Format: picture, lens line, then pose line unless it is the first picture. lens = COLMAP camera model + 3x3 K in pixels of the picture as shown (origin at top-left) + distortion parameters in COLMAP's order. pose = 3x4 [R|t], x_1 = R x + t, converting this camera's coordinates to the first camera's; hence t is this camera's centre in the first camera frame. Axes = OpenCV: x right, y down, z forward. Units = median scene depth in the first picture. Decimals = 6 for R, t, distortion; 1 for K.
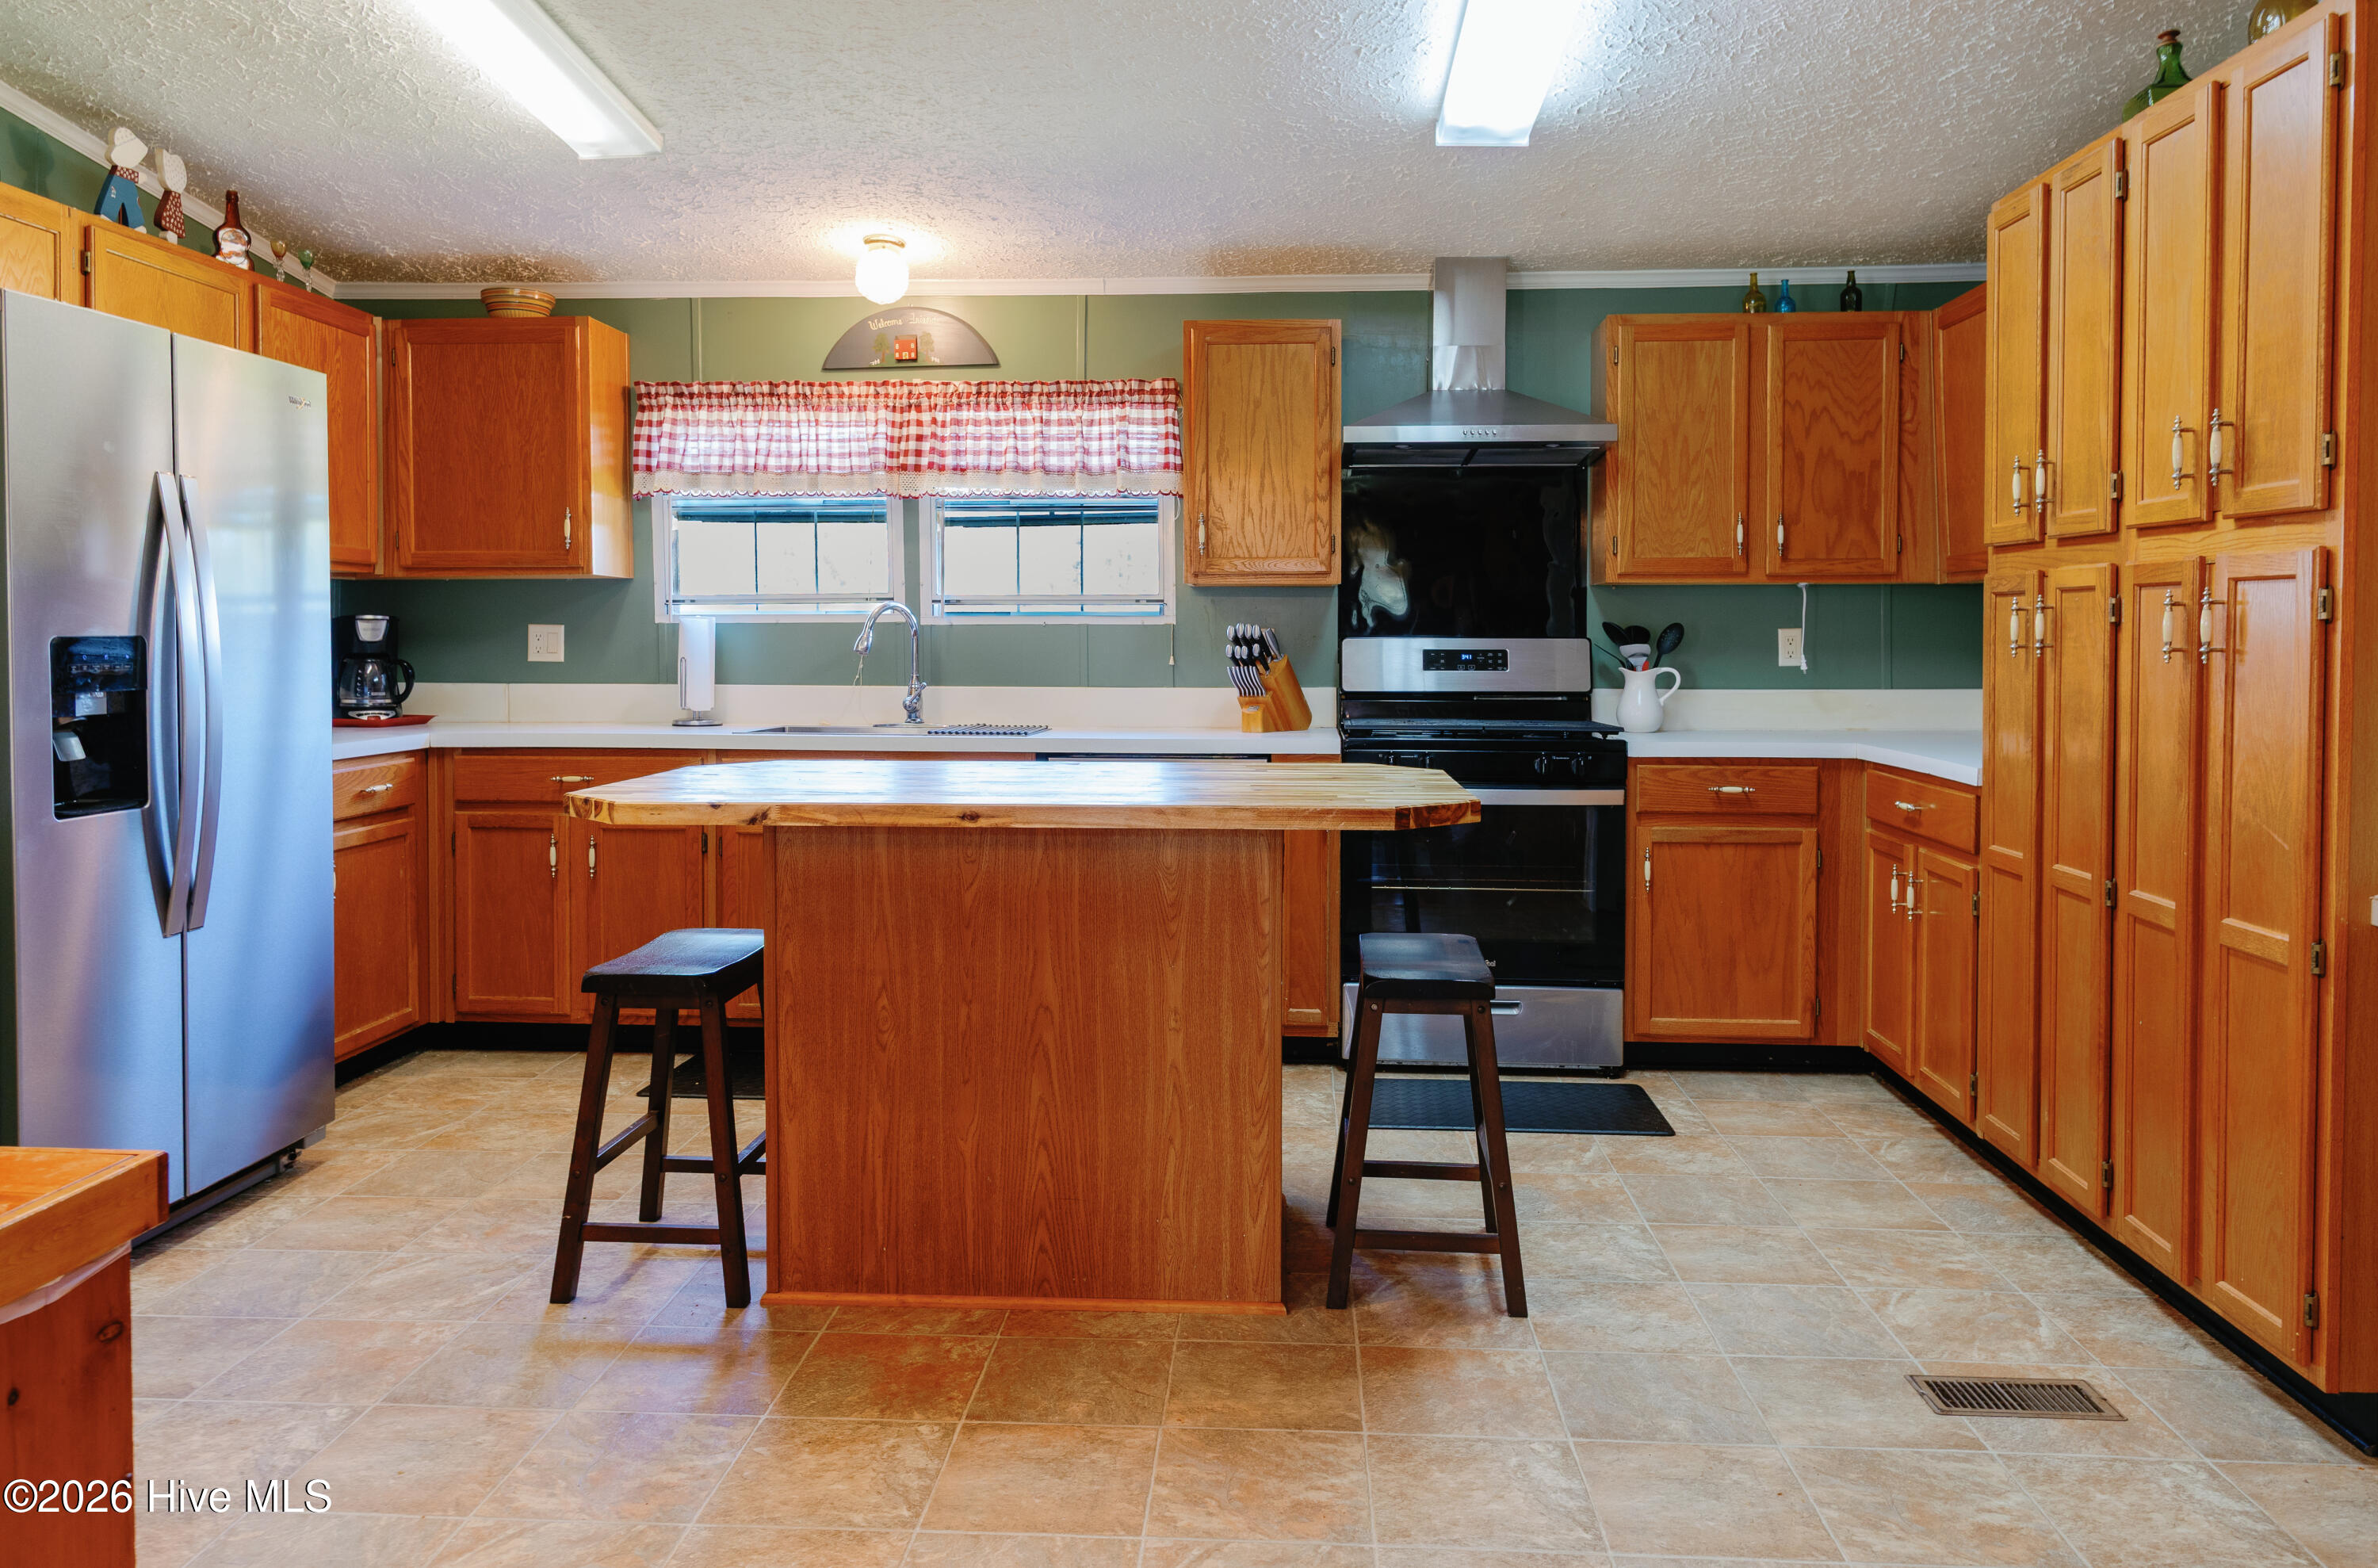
lens RADIAL K [[1665.3, 0, 1178.0], [0, 1665.3, 694.5], [0, 0, 1]] dist [0.011697, -0.002708]
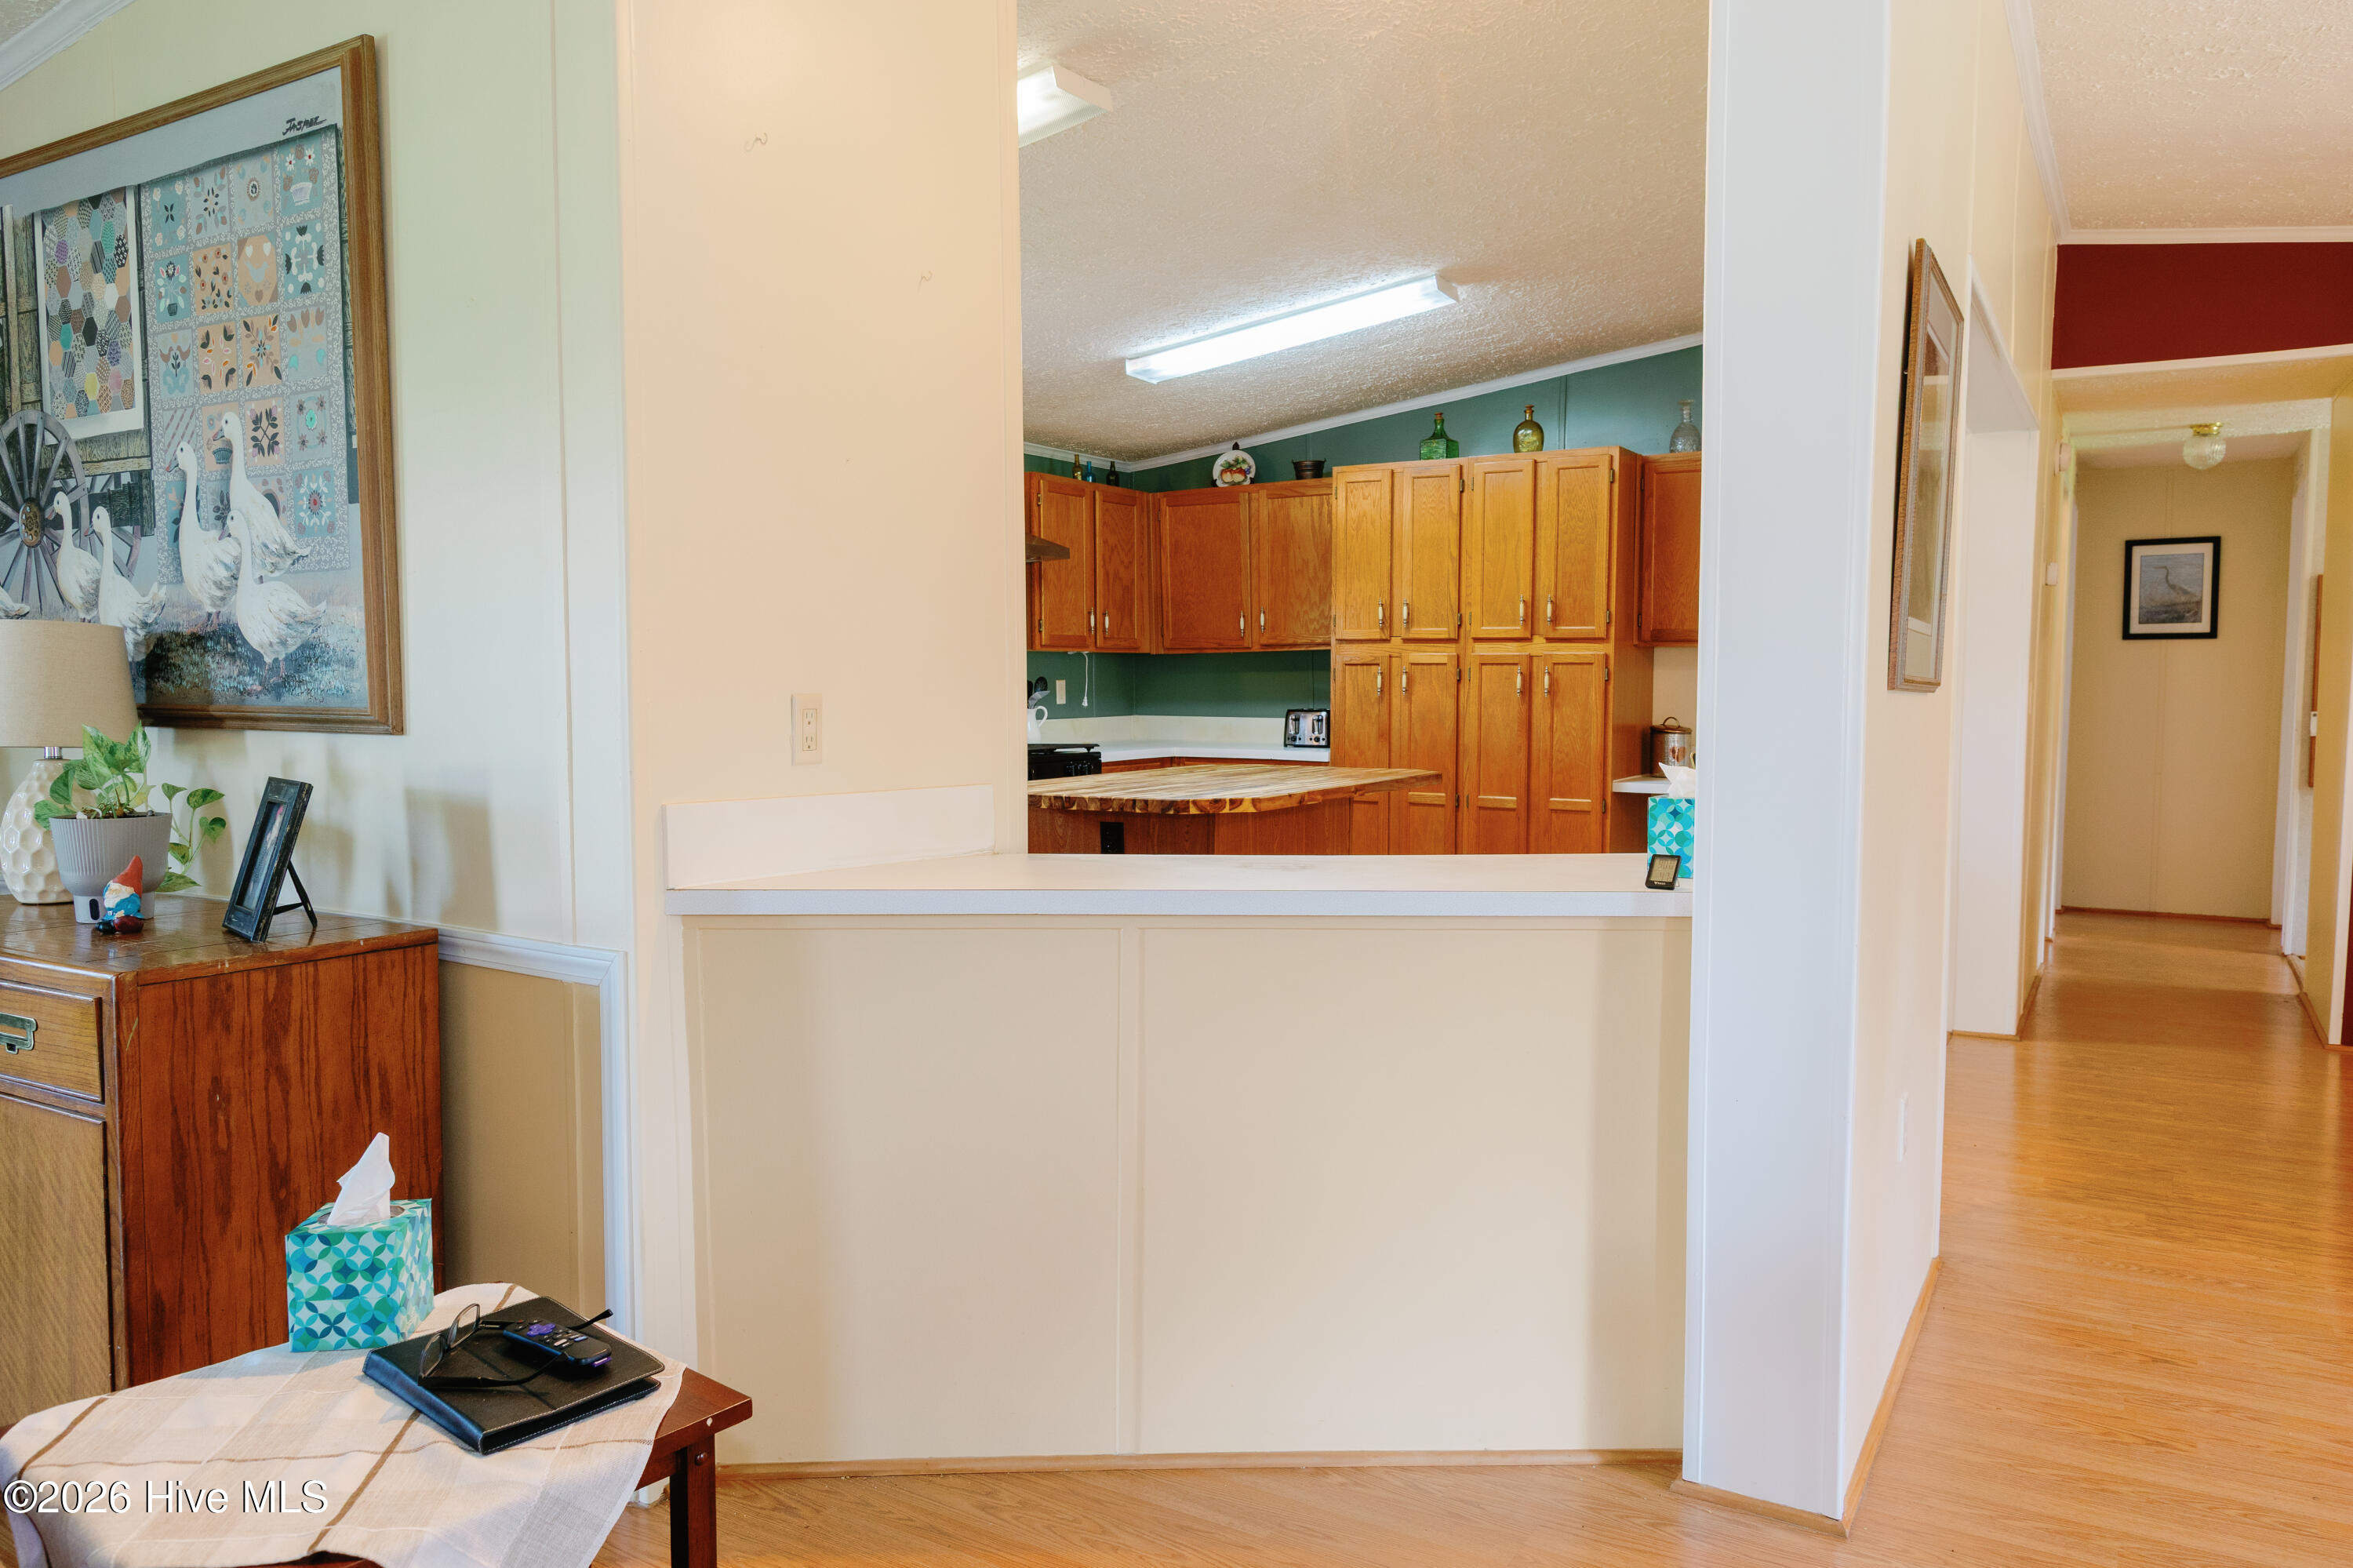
lens RADIAL K [[1635.0, 0, 1177.3], [0, 1635.0, 792.8], [0, 0, 1]] dist [-0.001820, -0.002125]
pose [[0.456325, -0.064406, 0.887479, -1.347224], [0.032101, 0.997919, 0.055915, -0.022419], [-0.889234, 0.002974, 0.457443, 0.279089]]
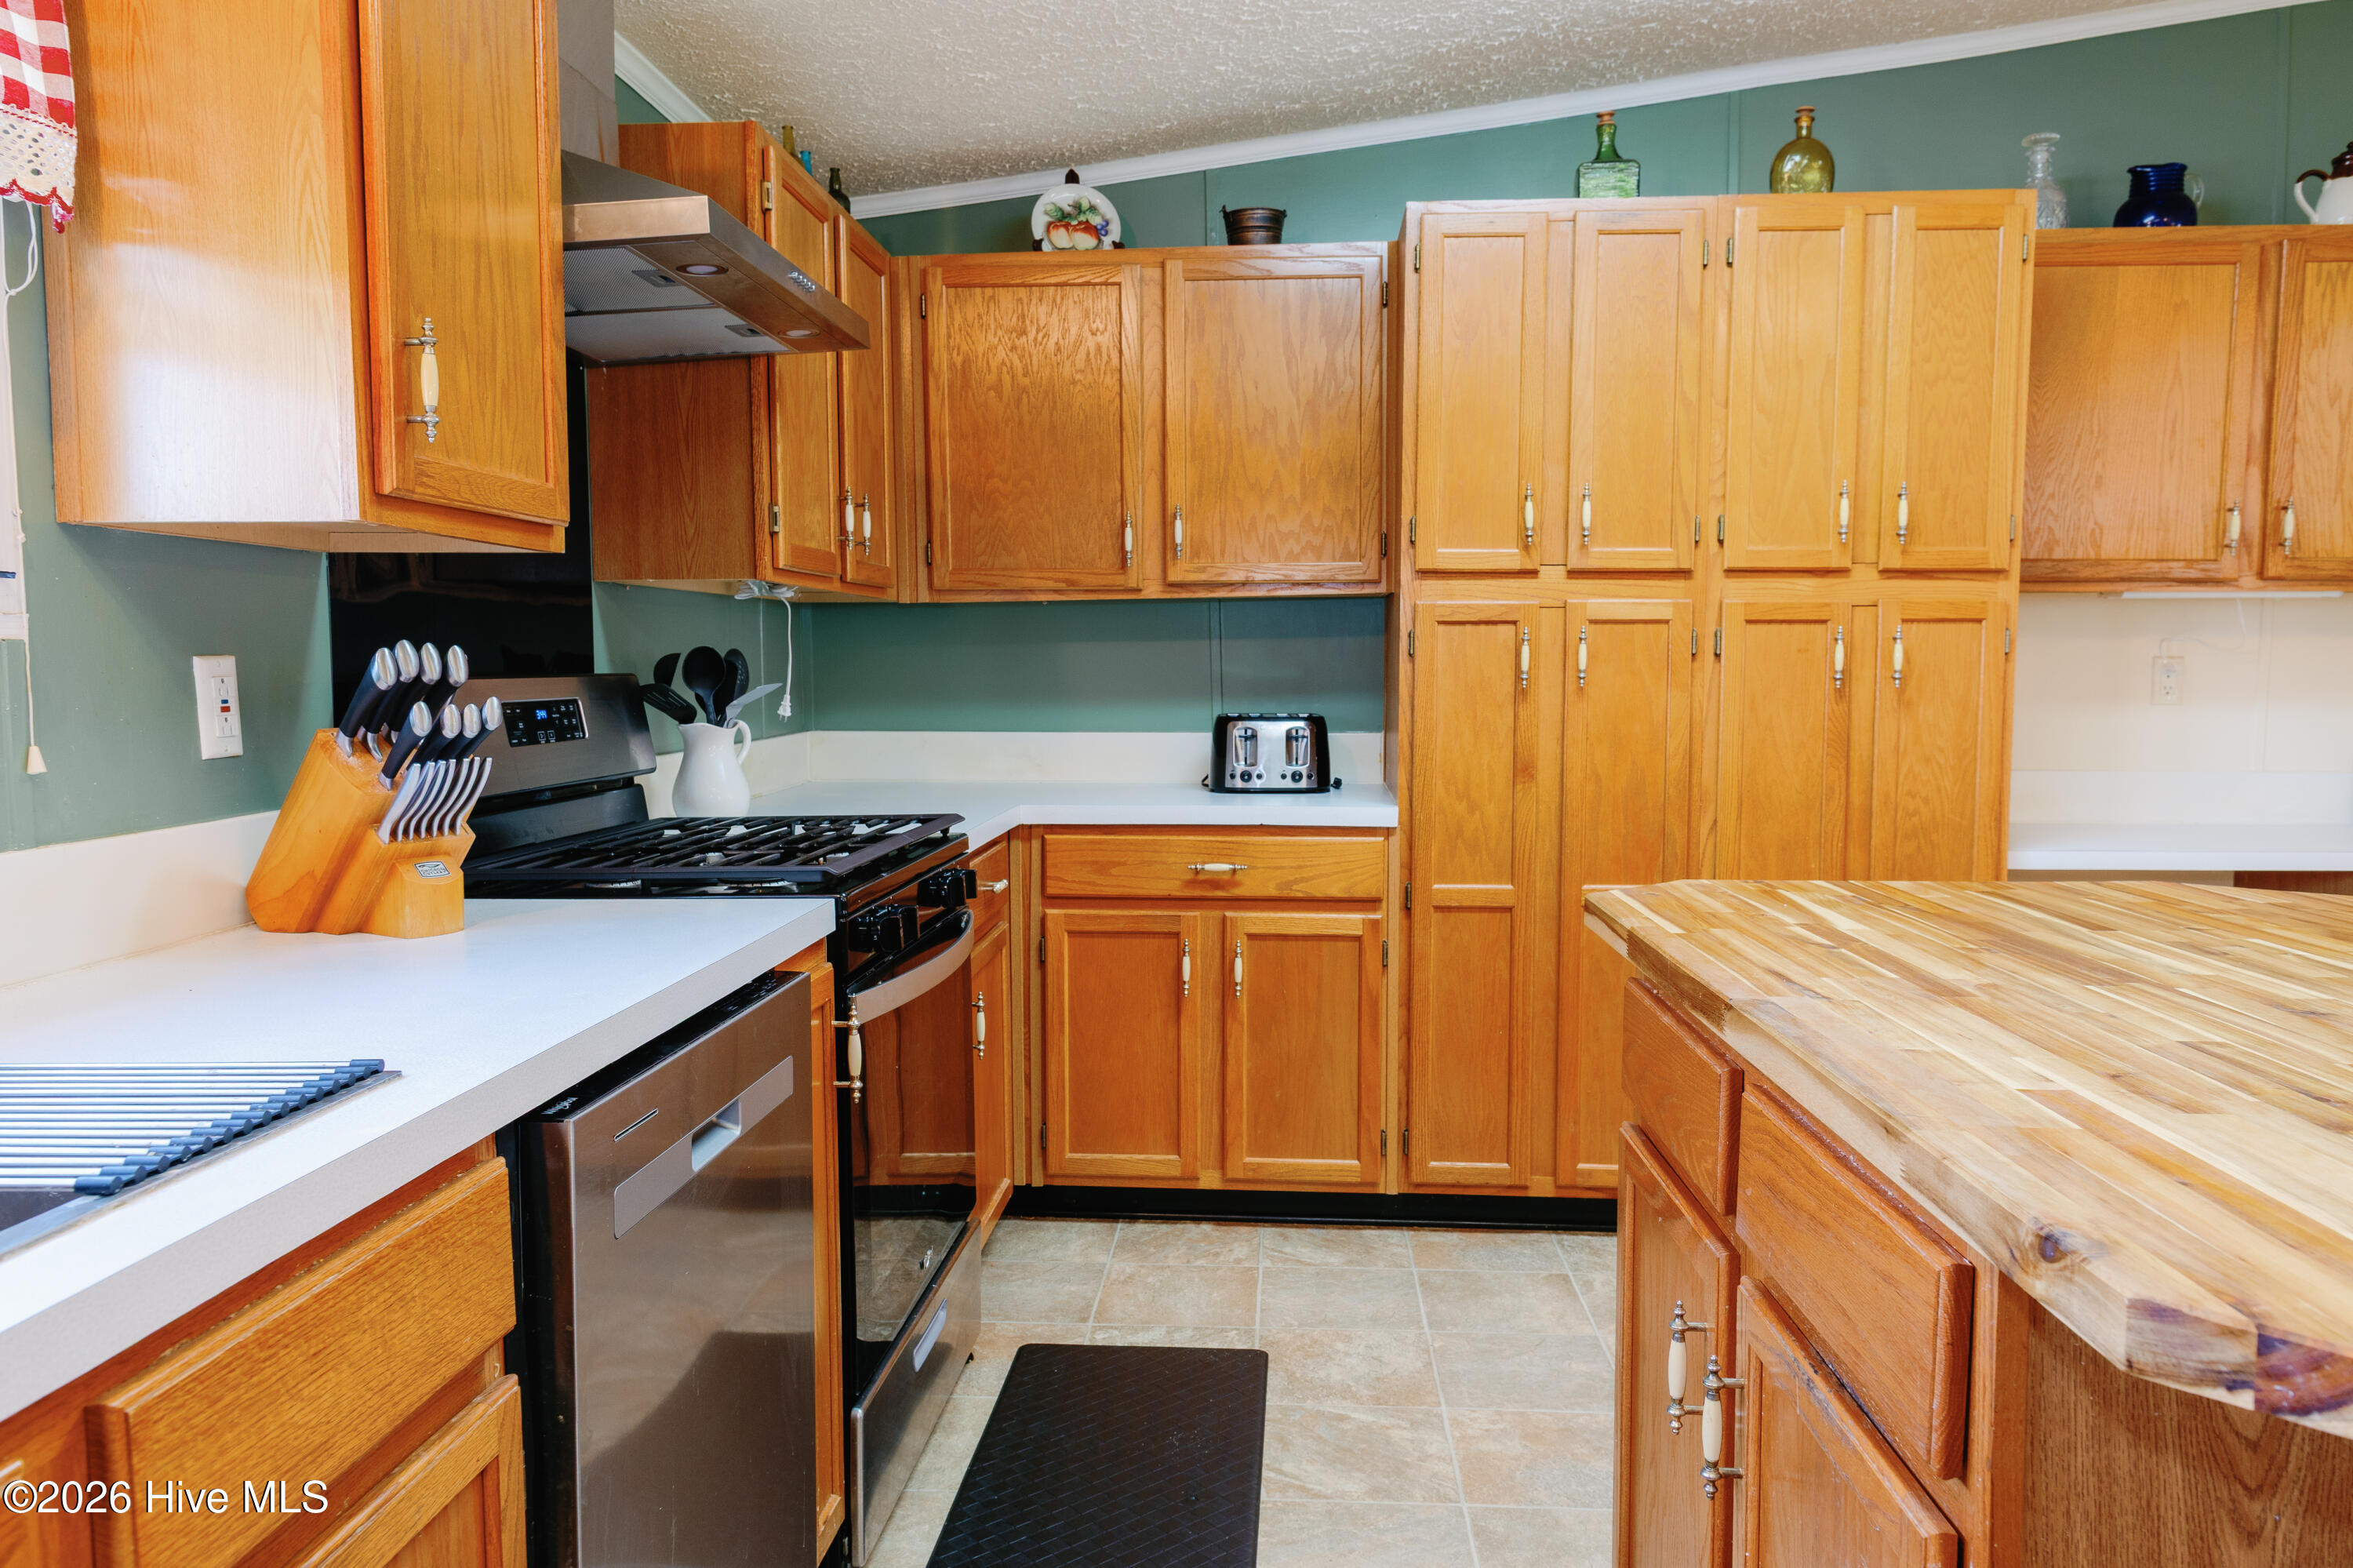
lens RADIAL K [[1635.0, 0, 1183.1], [0, 1635.0, 778.4], [0, 0, 1]] dist [-0.001820, -0.002125]
pose [[-0.009114, -0.072277, 0.997343, -0.442889], [0.038685, 0.996612, 0.072578, -0.044455], [-0.999210, 0.039244, -0.006287, 1.146503]]
